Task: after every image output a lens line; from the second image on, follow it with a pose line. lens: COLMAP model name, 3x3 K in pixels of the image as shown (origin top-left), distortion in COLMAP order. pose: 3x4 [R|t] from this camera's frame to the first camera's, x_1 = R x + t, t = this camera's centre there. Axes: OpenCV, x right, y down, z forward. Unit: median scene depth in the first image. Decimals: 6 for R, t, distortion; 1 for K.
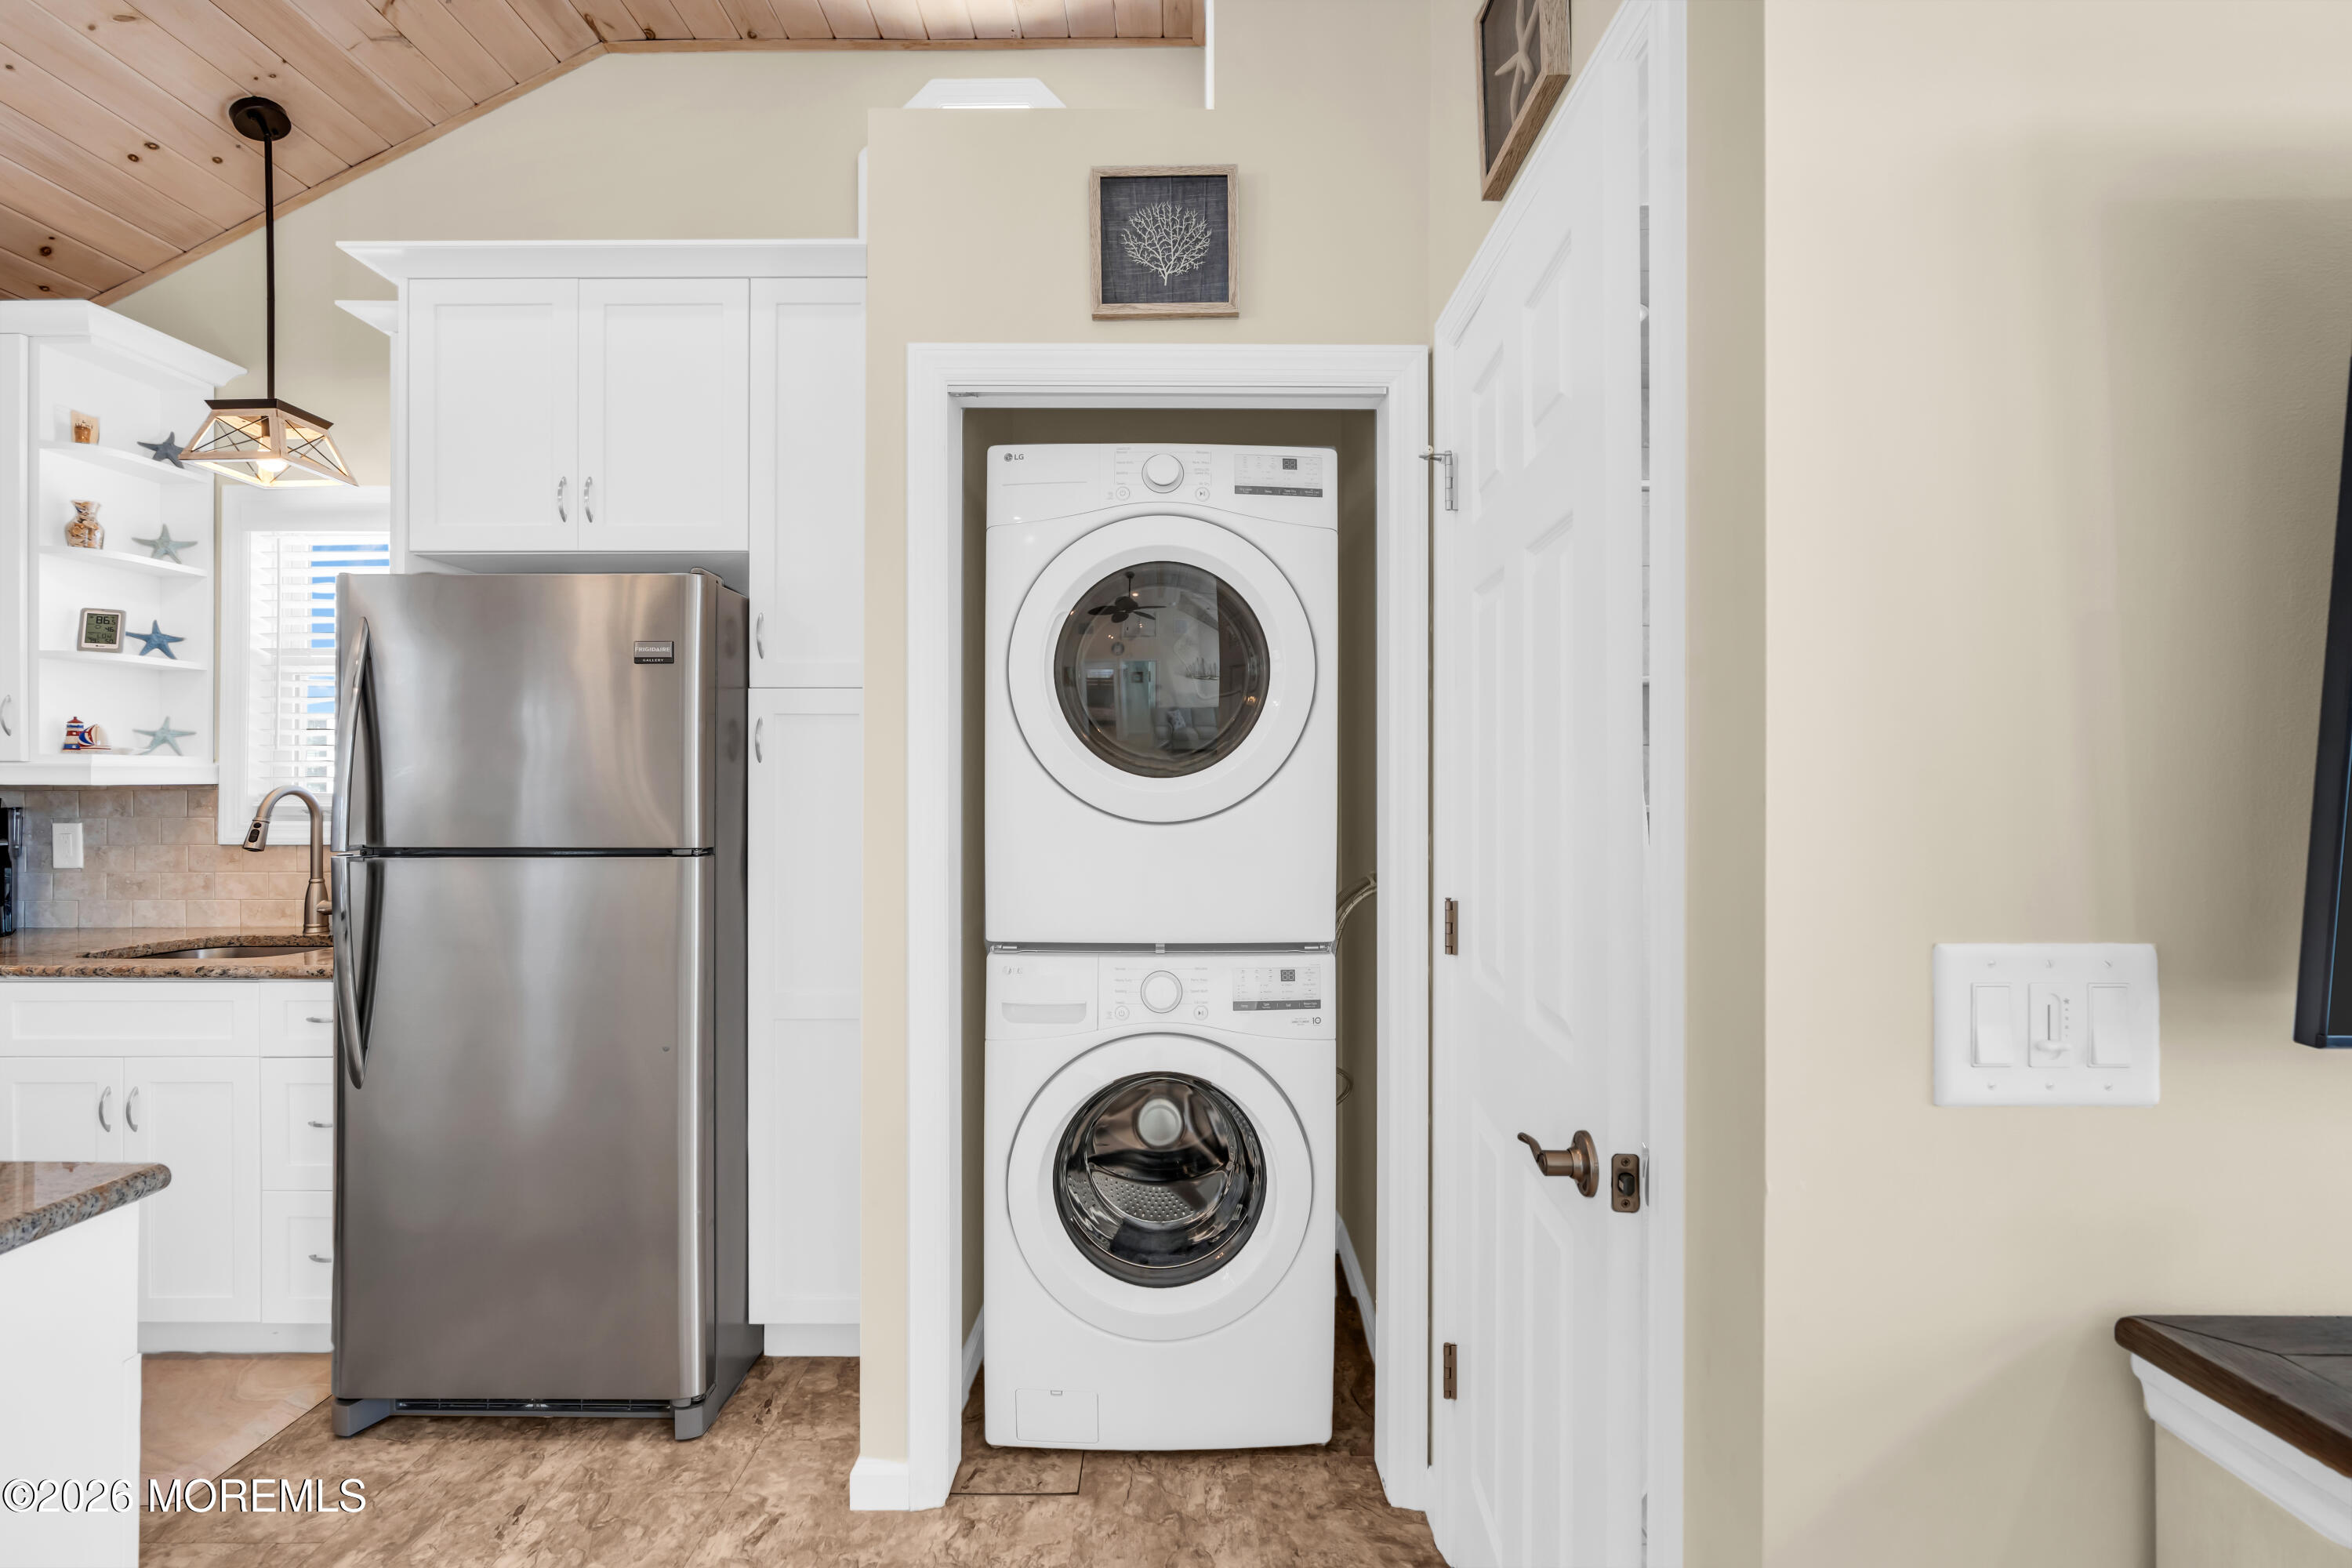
lens RADIAL K [[1053.9, 0, 1176.8], [0, 1053.9, 781.0], [0, 0, 1]] dist [-0.012903, 0.004508]
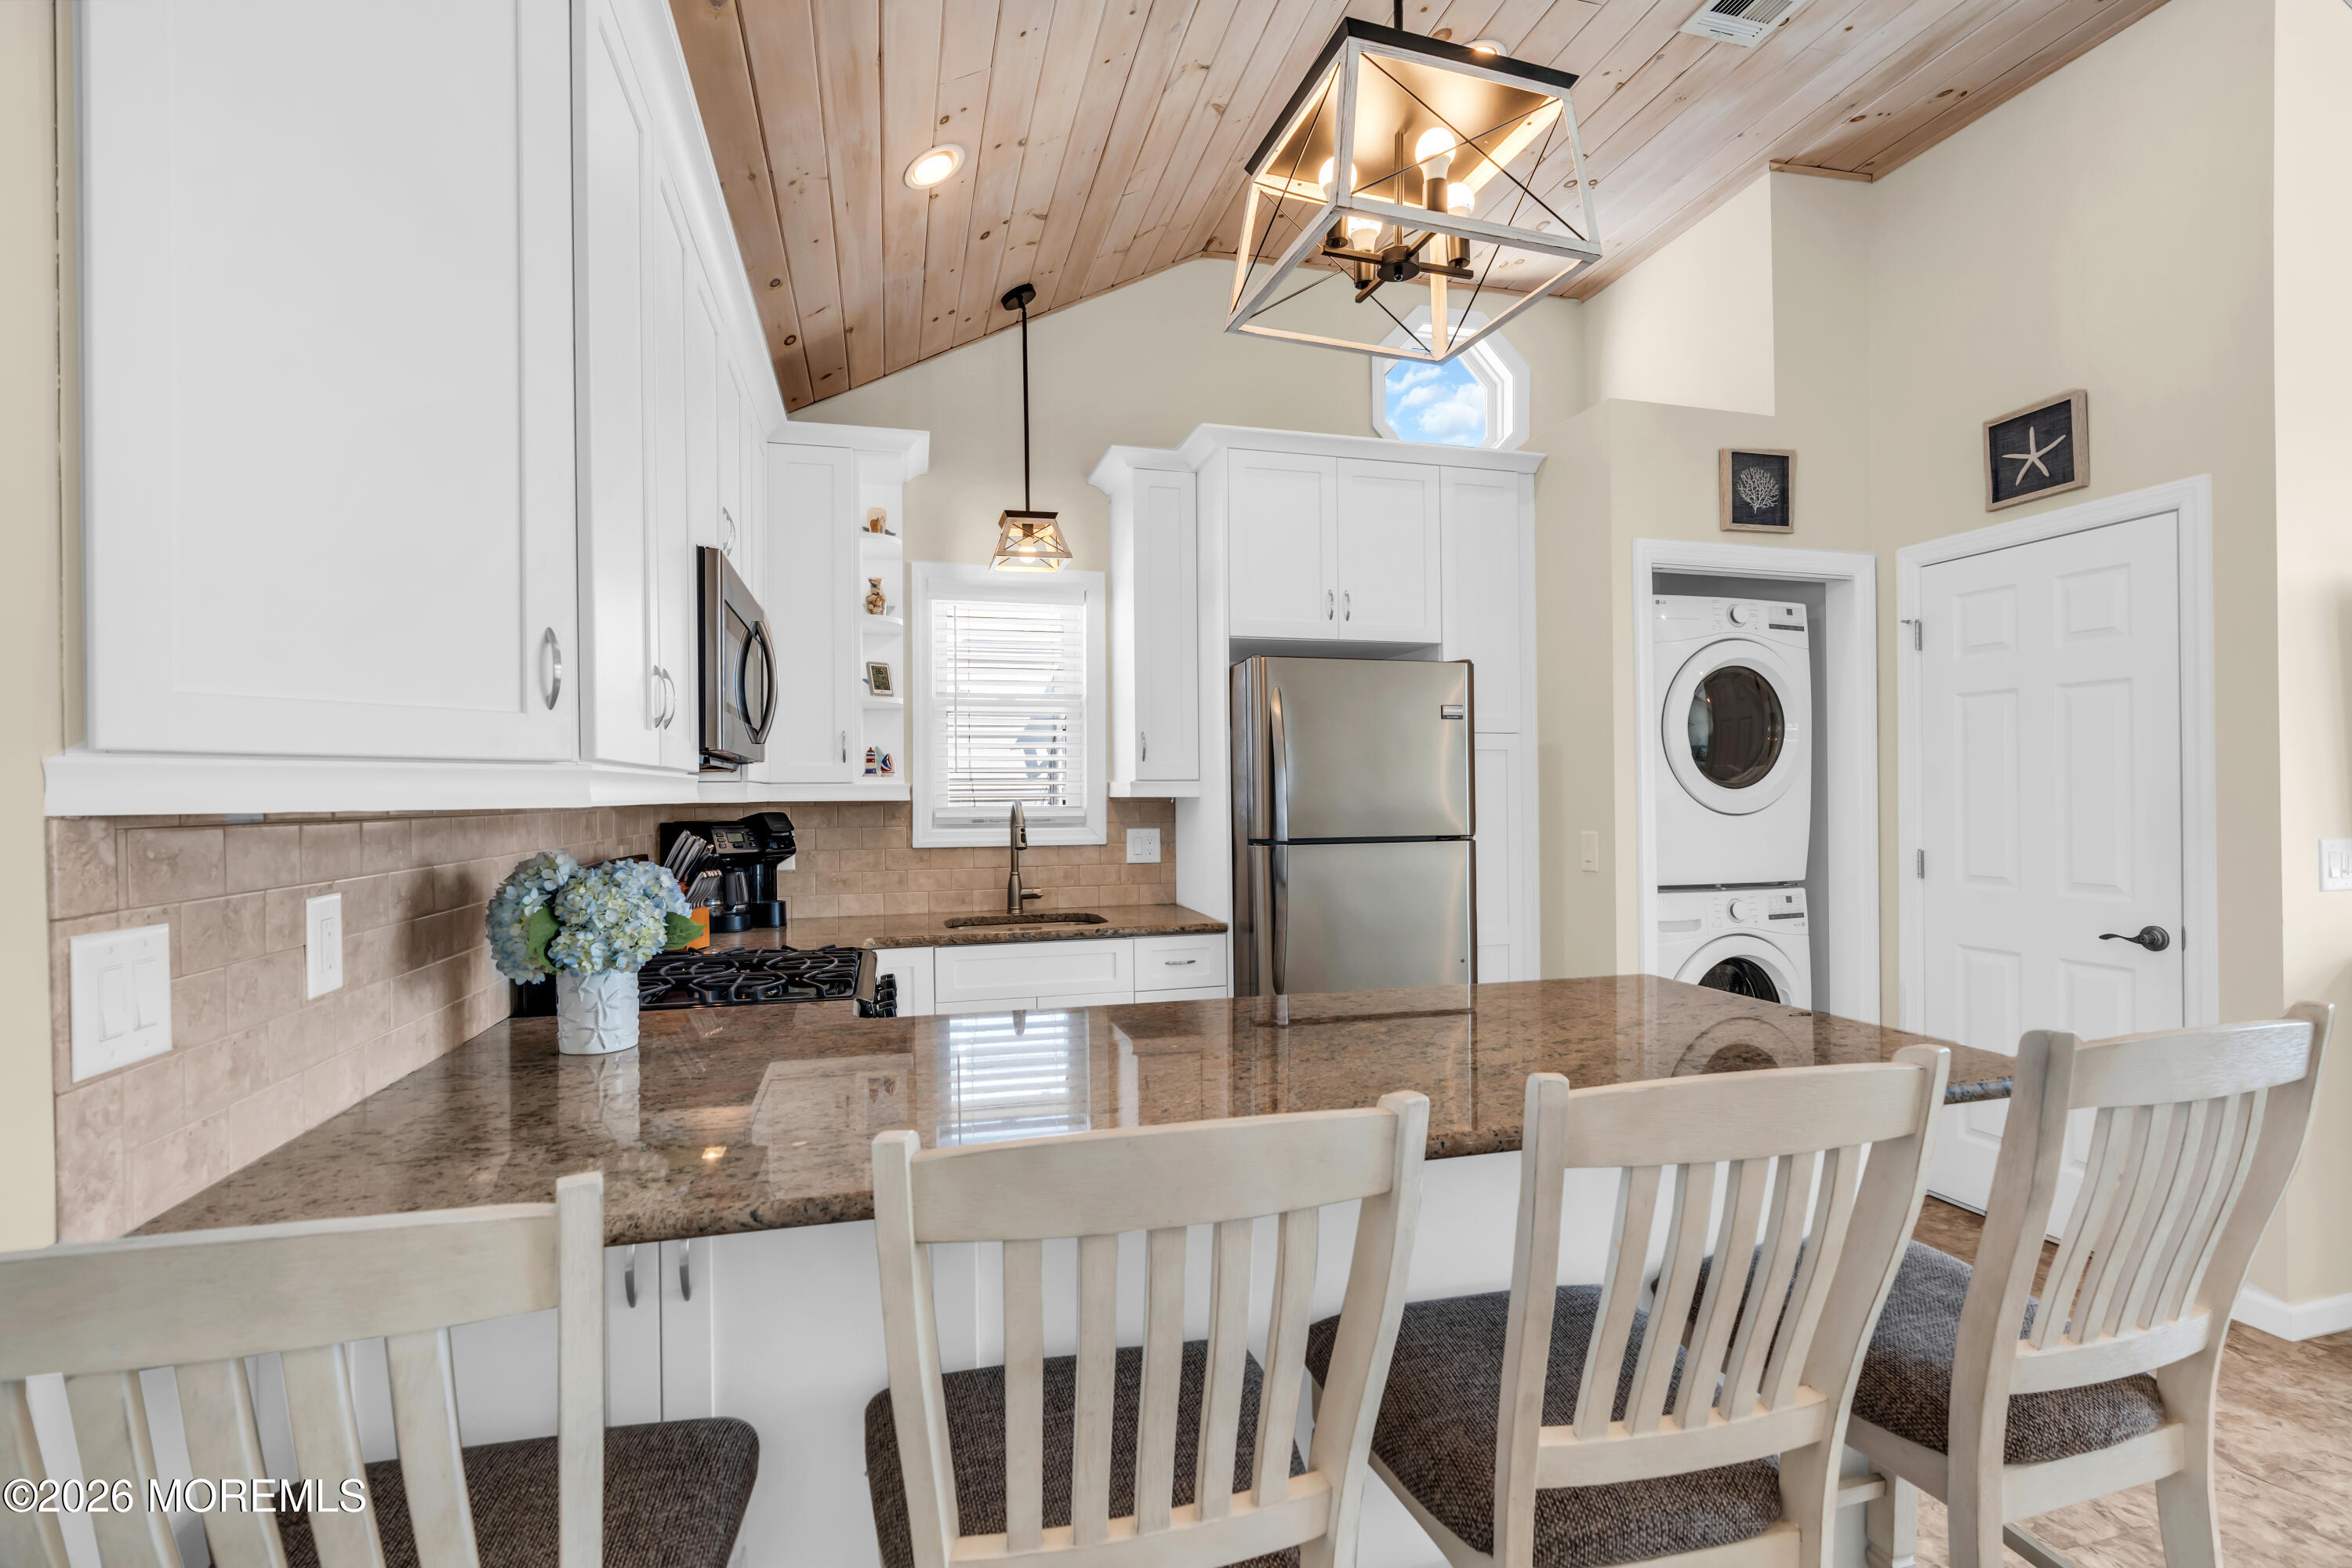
lens RADIAL K [[1053.9, 0, 1171.7], [0, 1053.9, 793.7], [0, 0, 1]] dist [-0.012903, 0.004508]
pose [[0.966156, -0.008612, 0.257815, -1.222072], [0.008870, 0.999961, 0.000160, -0.002877], [-0.257806, 0.002133, 0.966194, -0.399805]]
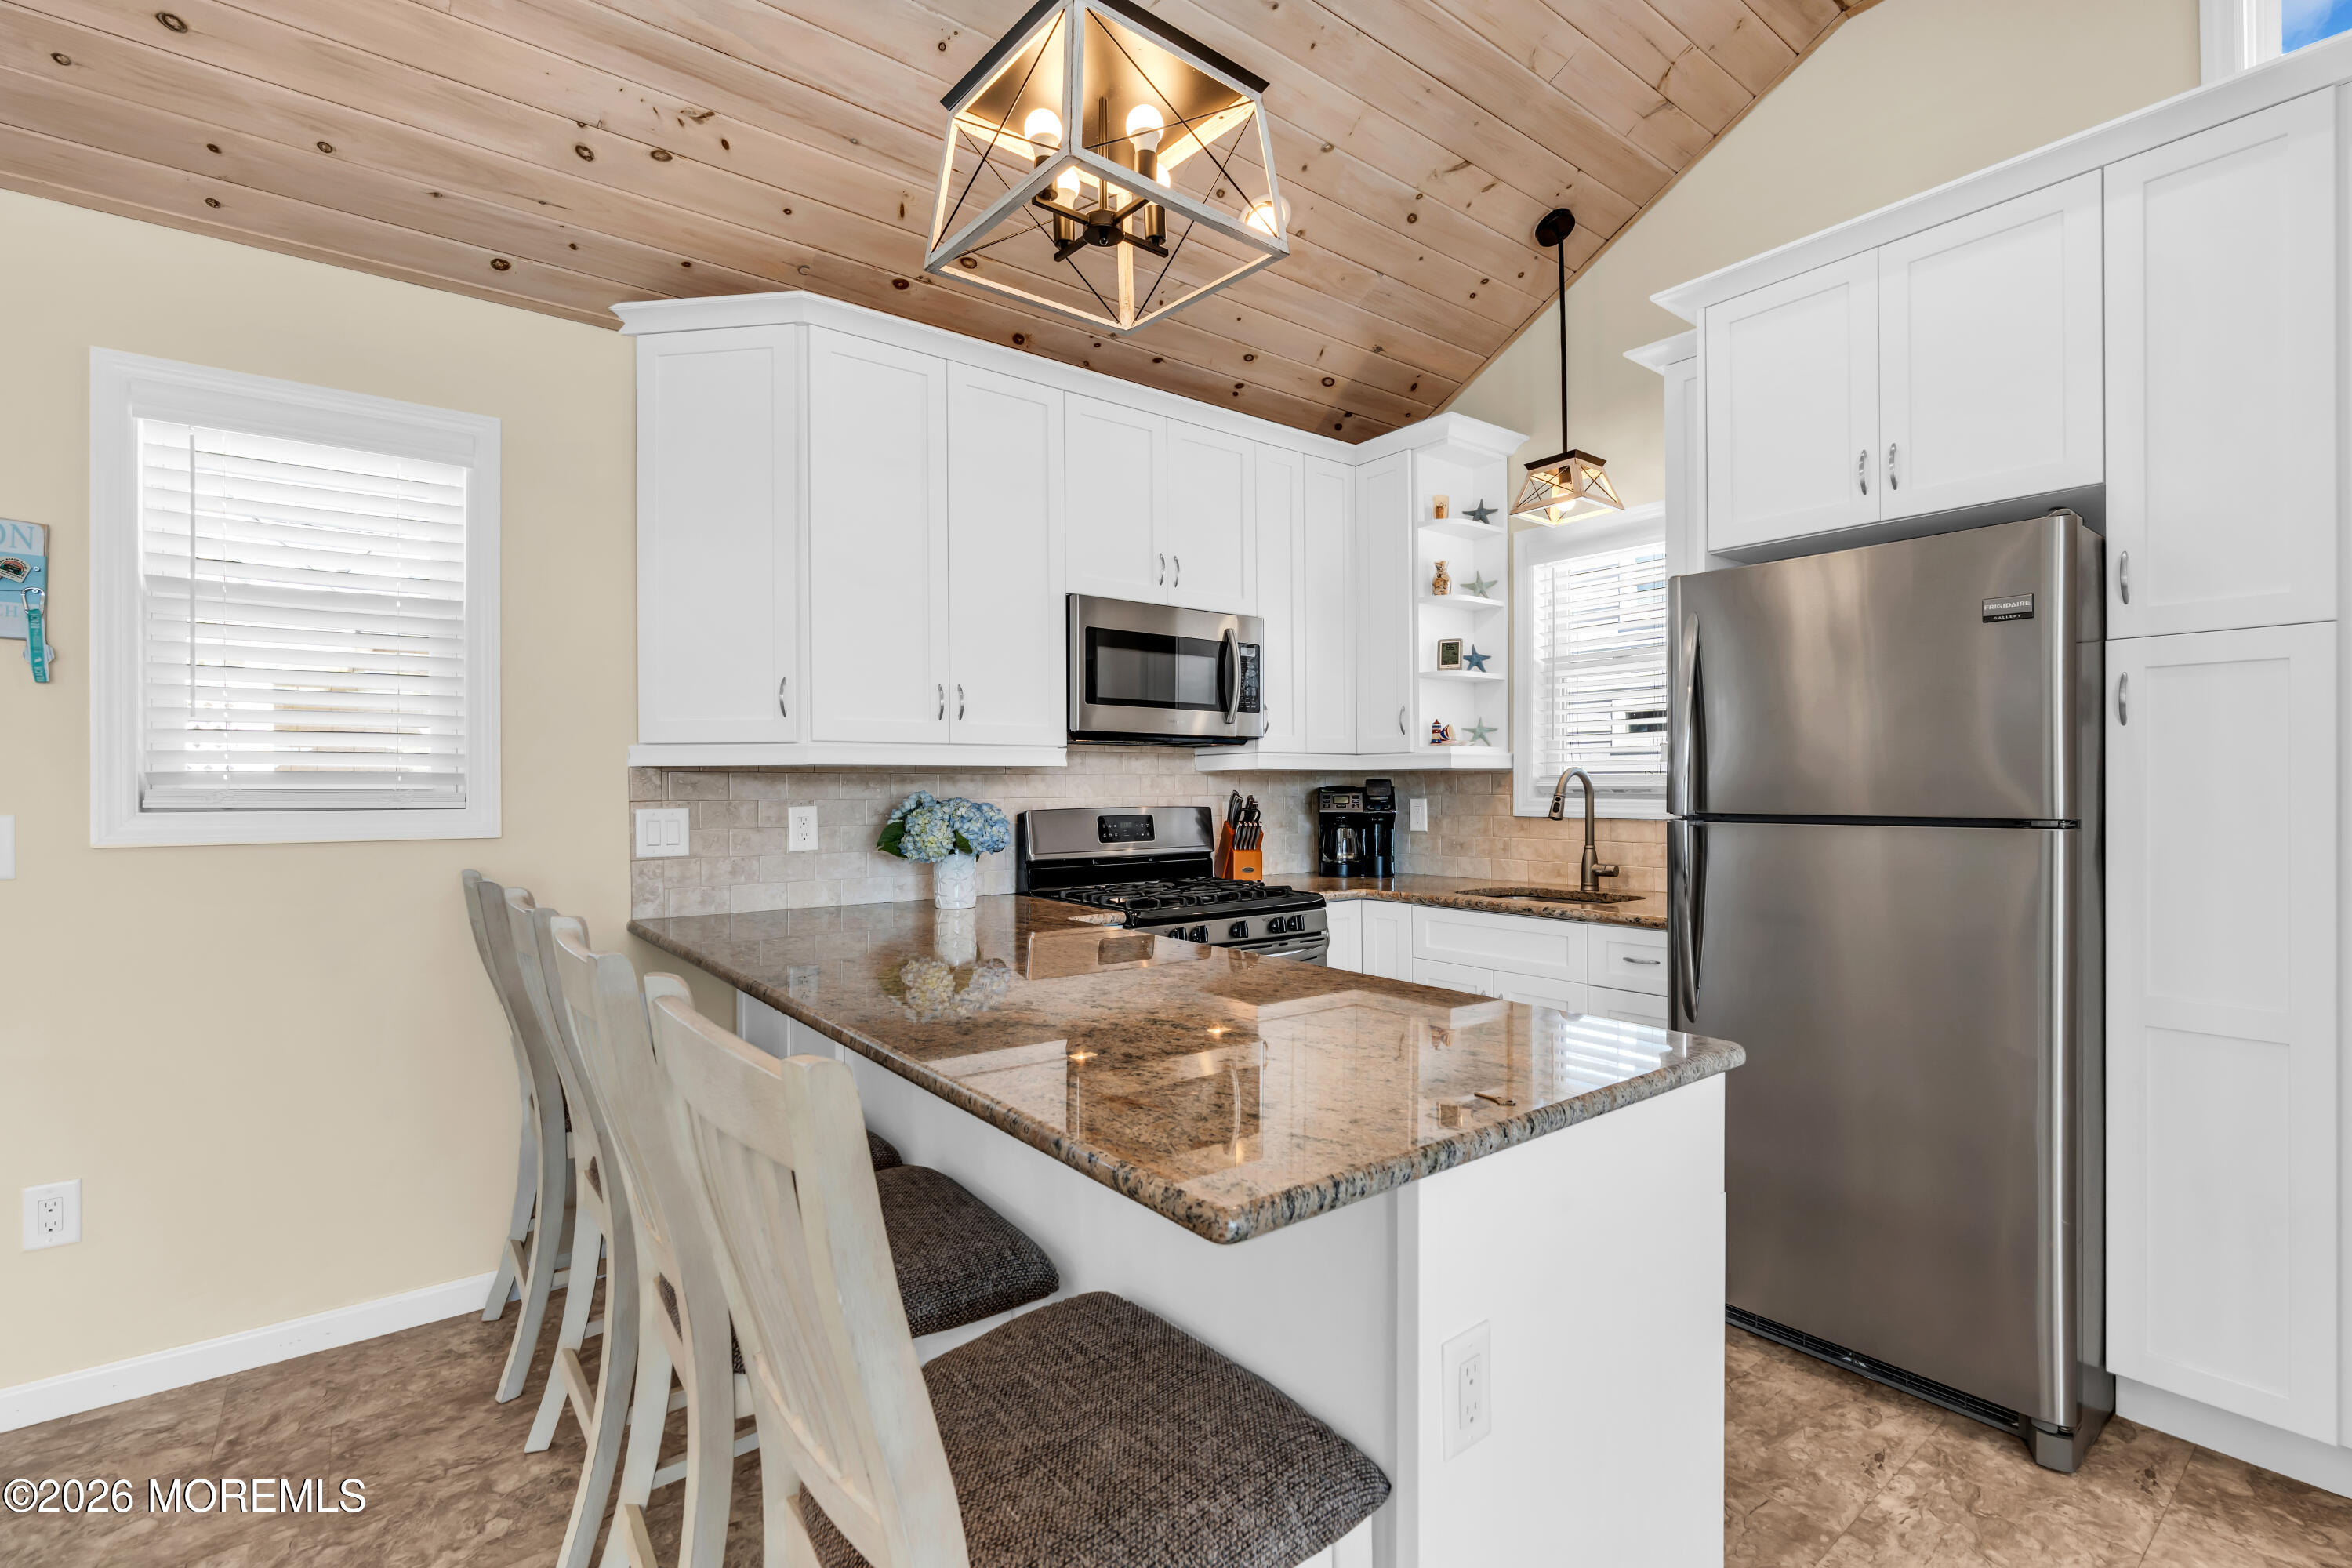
lens RADIAL K [[1053.9, 0, 1178.8], [0, 1053.9, 794.0], [0, 0, 1]] dist [-0.012903, 0.004508]
pose [[0.613300, 0.002148, -0.789847, -0.200134], [0.005872, 0.999956, 0.007279, 0.028779], [0.789828, -0.009102, 0.613261, -0.138774]]
